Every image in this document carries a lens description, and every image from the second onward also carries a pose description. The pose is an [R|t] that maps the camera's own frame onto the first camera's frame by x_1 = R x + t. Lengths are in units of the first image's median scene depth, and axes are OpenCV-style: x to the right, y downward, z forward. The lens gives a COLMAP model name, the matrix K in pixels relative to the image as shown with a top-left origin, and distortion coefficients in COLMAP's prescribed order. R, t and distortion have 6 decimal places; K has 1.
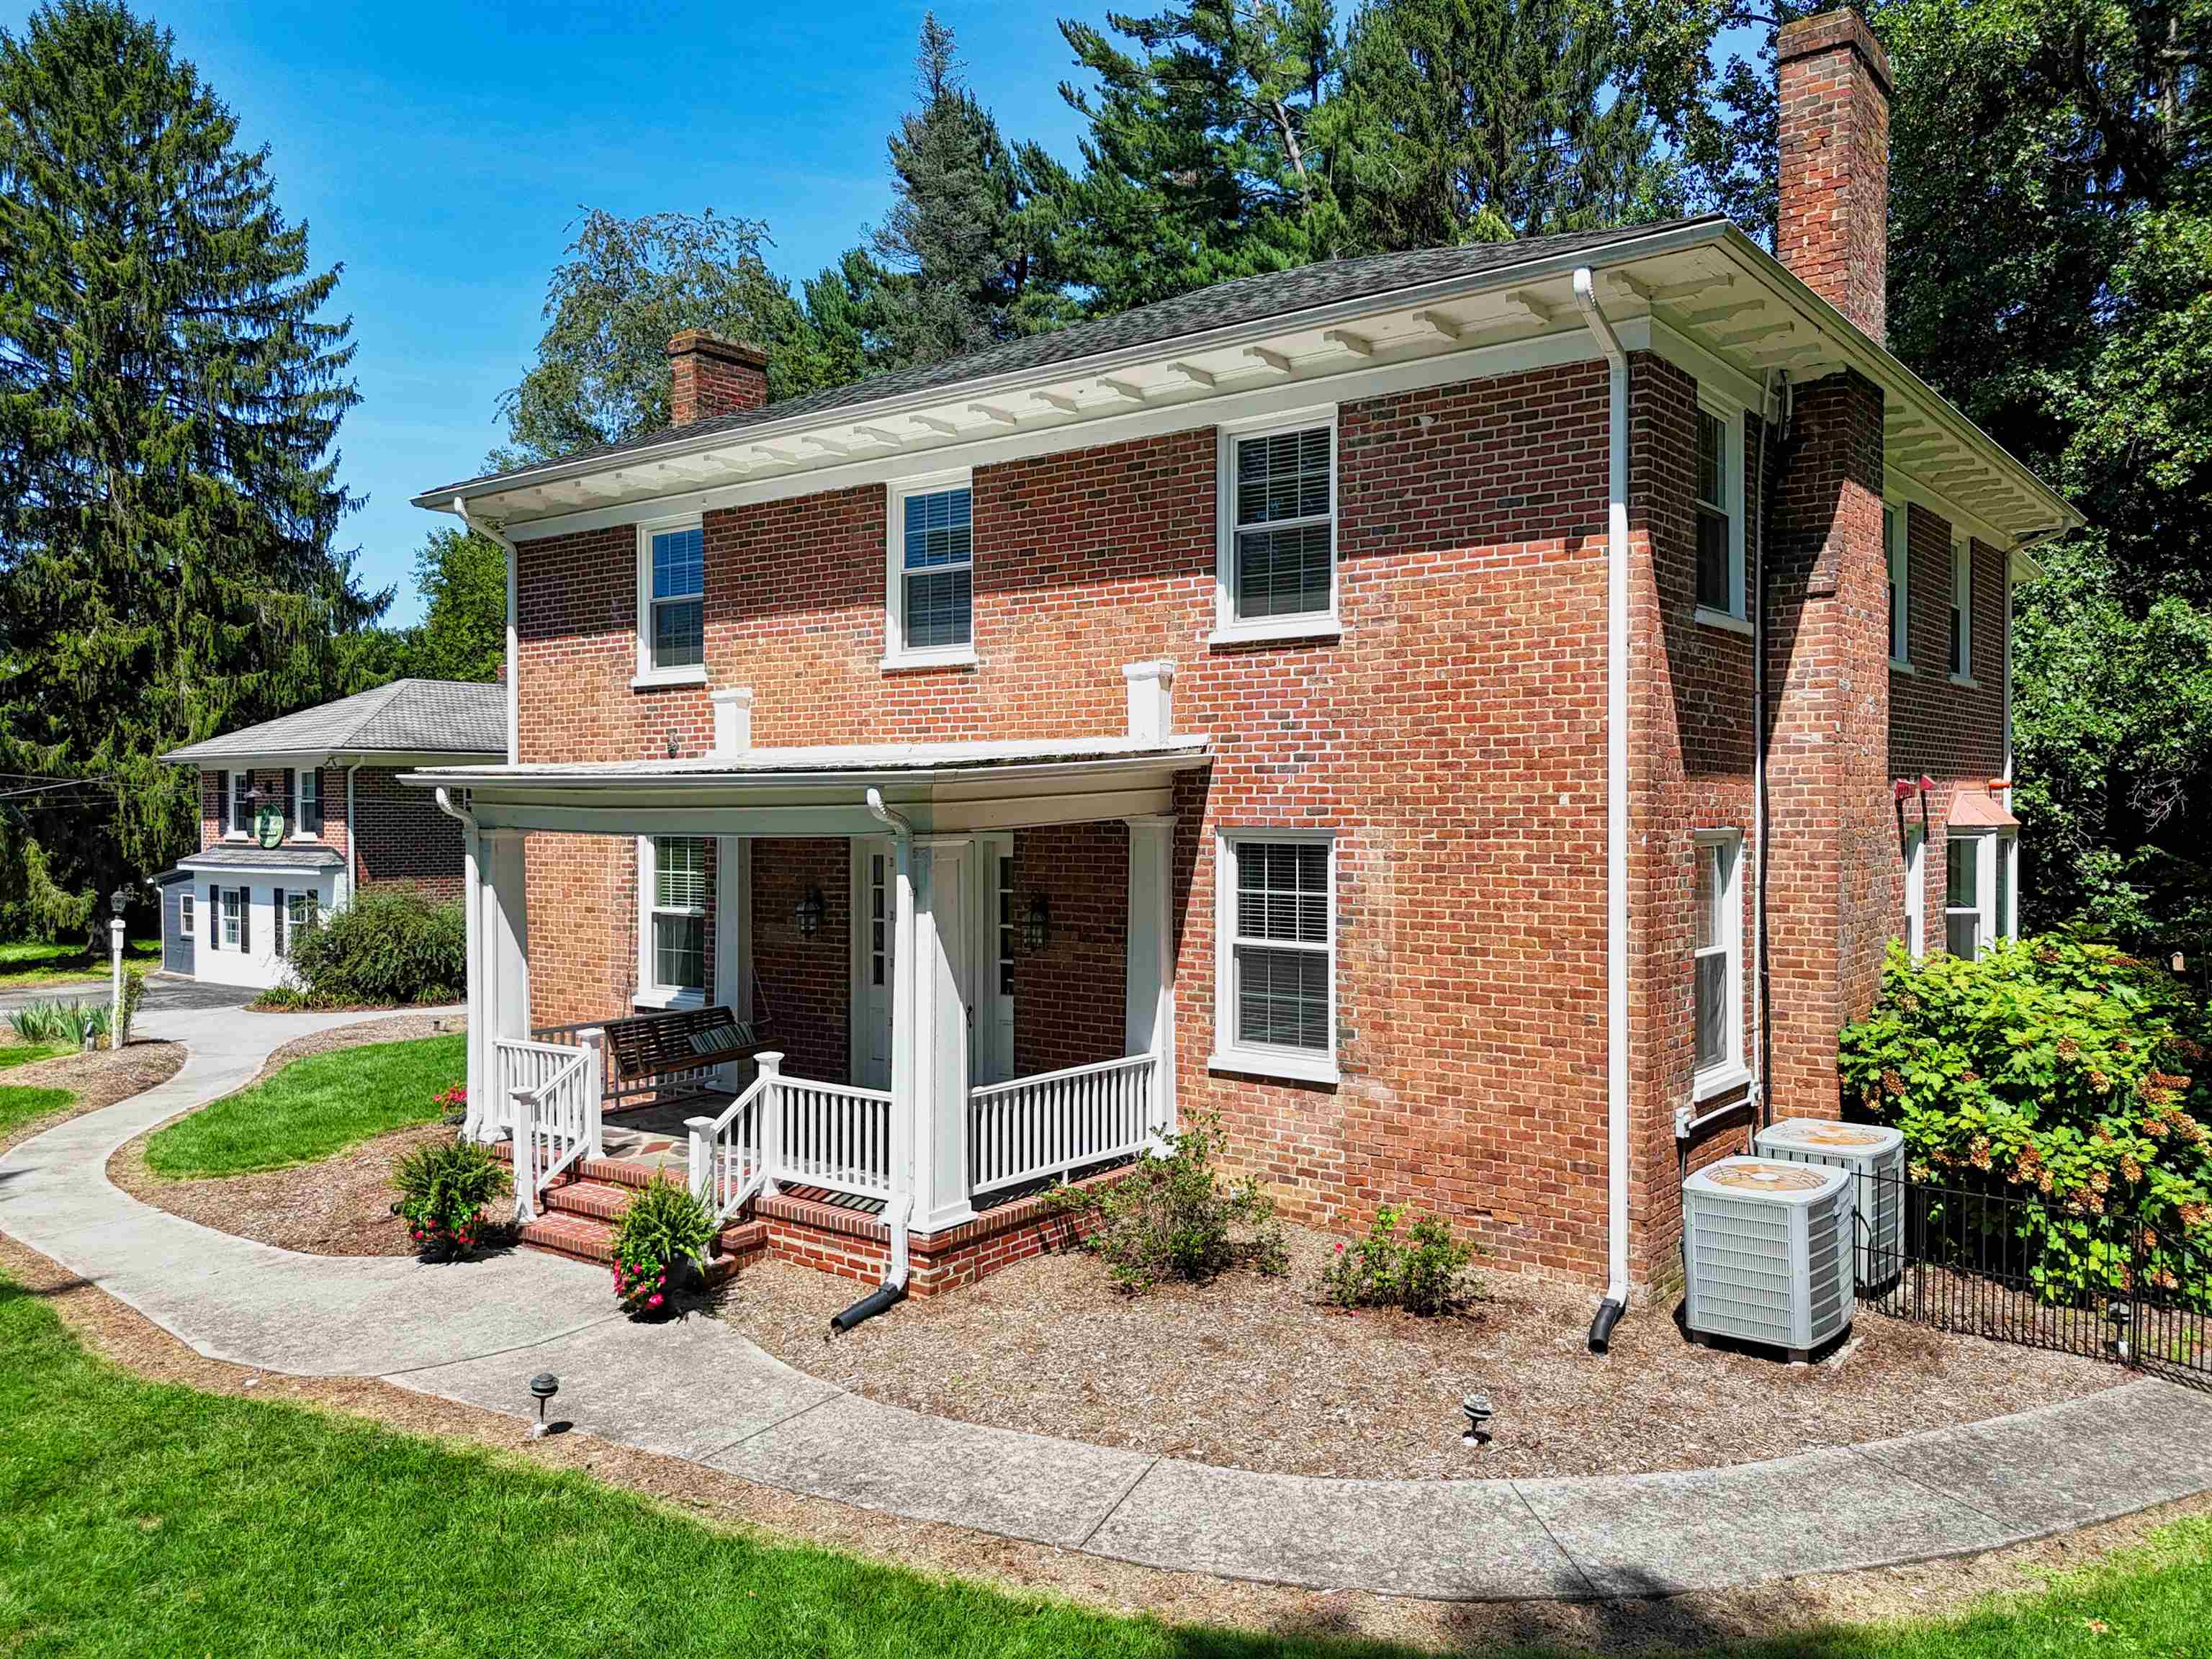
lens RADIAL K [[1643.8, 0, 1127.4], [0, 1643.8, 826.2], [0, 0, 1]] dist [0.058832, -0.054002]
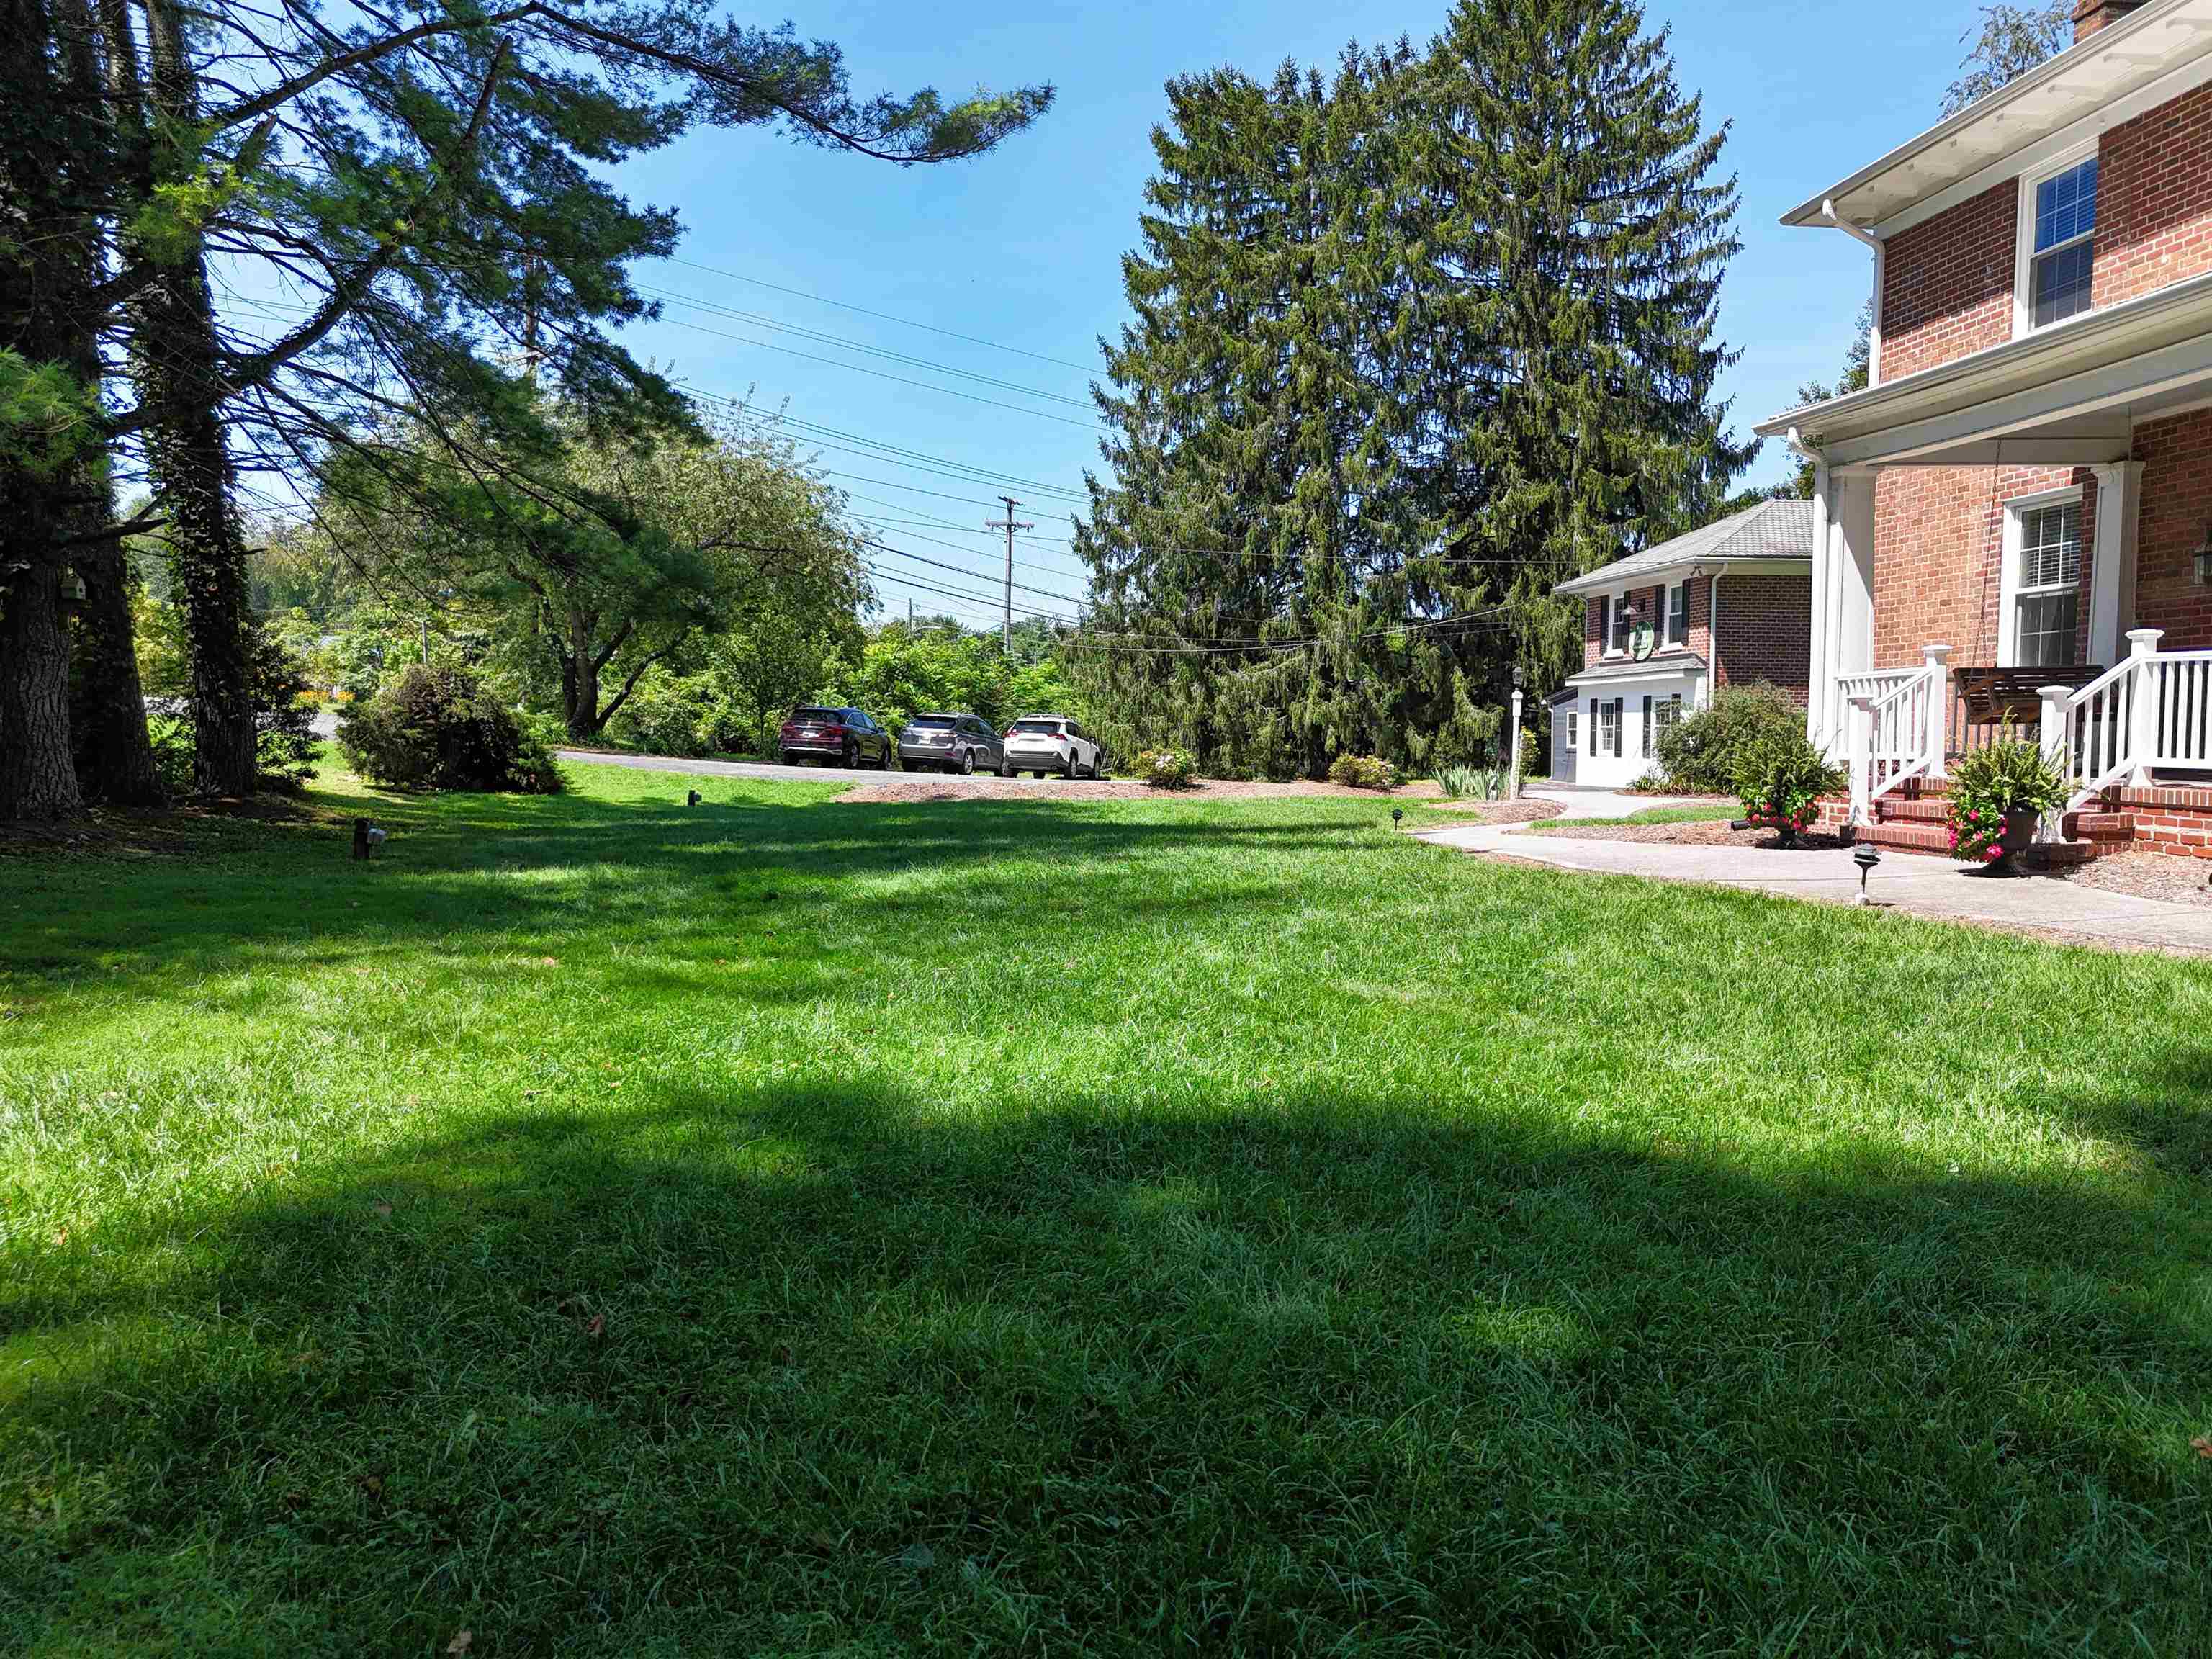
lens RADIAL K [[1643.8, 0, 1127.4], [0, 1643.8, 826.2], [0, 0, 1]] dist [0.058832, -0.054002]
pose [[0.711263, 0.047130, -0.701344, 0.009783], [-0.016103, 0.998580, 0.050774, 0.071496], [0.702742, -0.024820, 0.711012, -0.009807]]
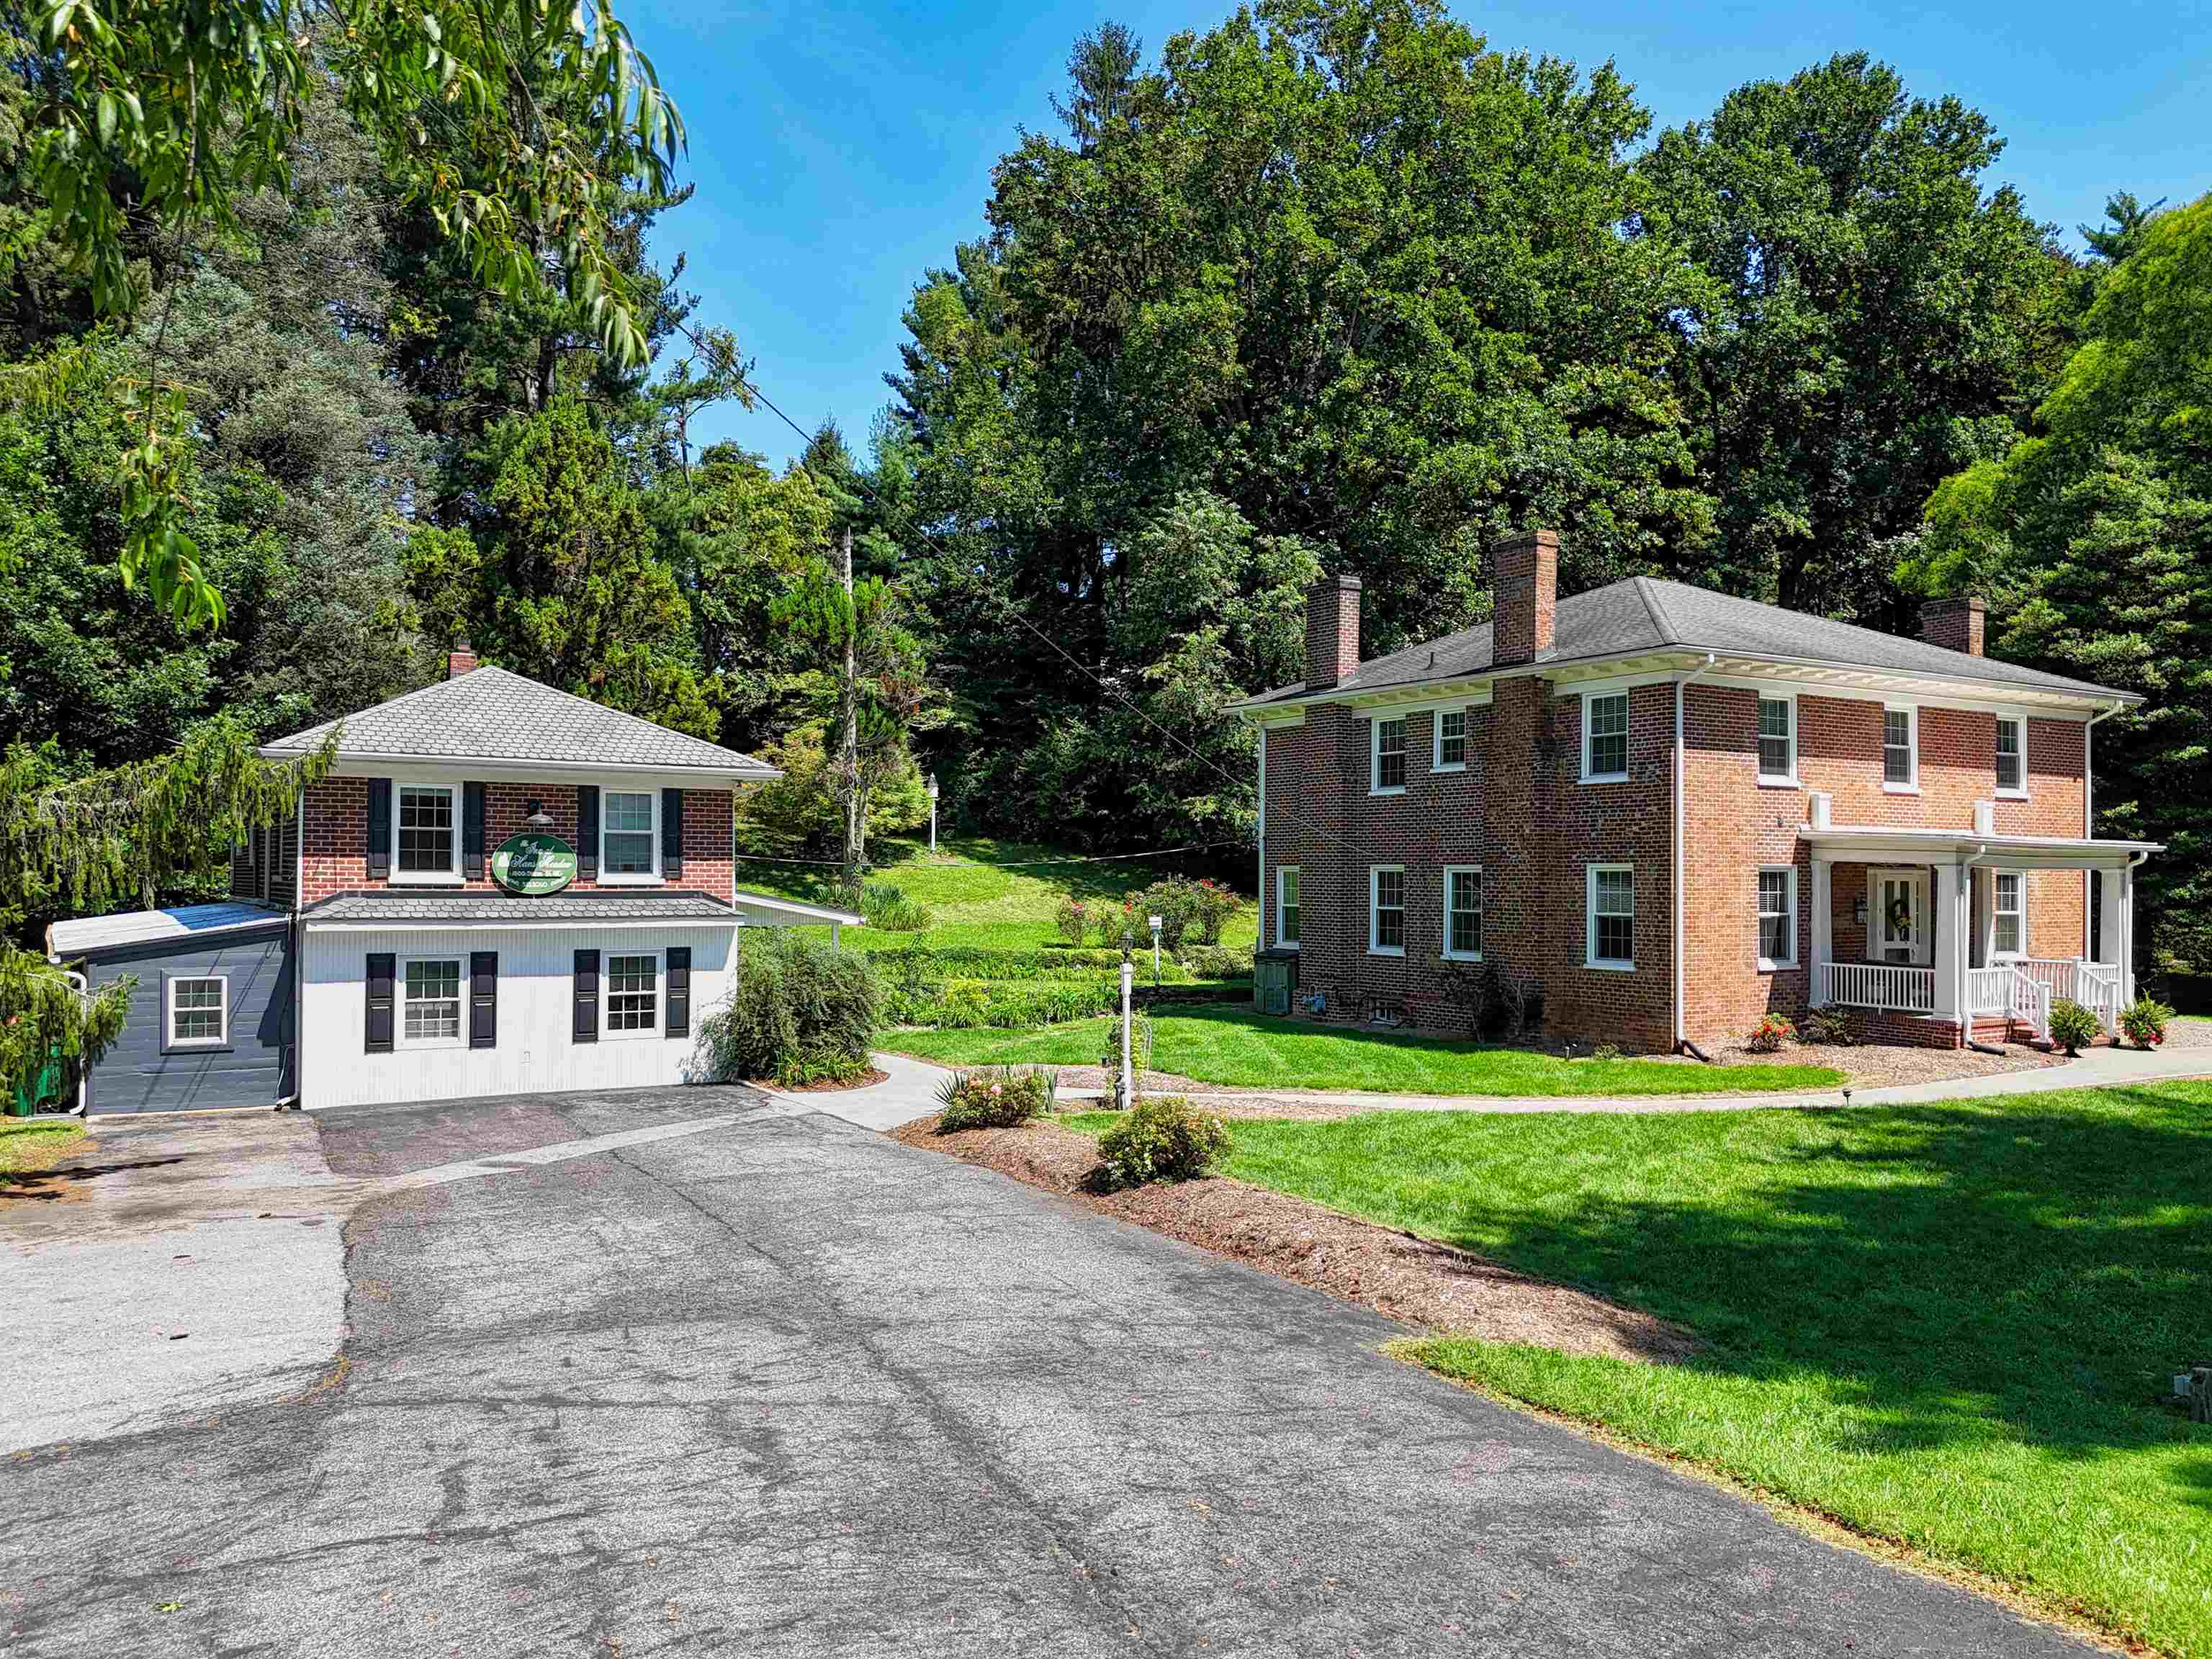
lens RADIAL K [[1643.8, 0, 1127.4], [0, 1643.8, 826.2], [0, 0, 1]] dist [0.058832, -0.054002]
pose [[0.349711, 0.025548, 0.936509, -1.082115], [-0.000453, 0.999633, -0.027100, 0.002101], [-0.936858, 0.009053, 0.349594, 0.515980]]
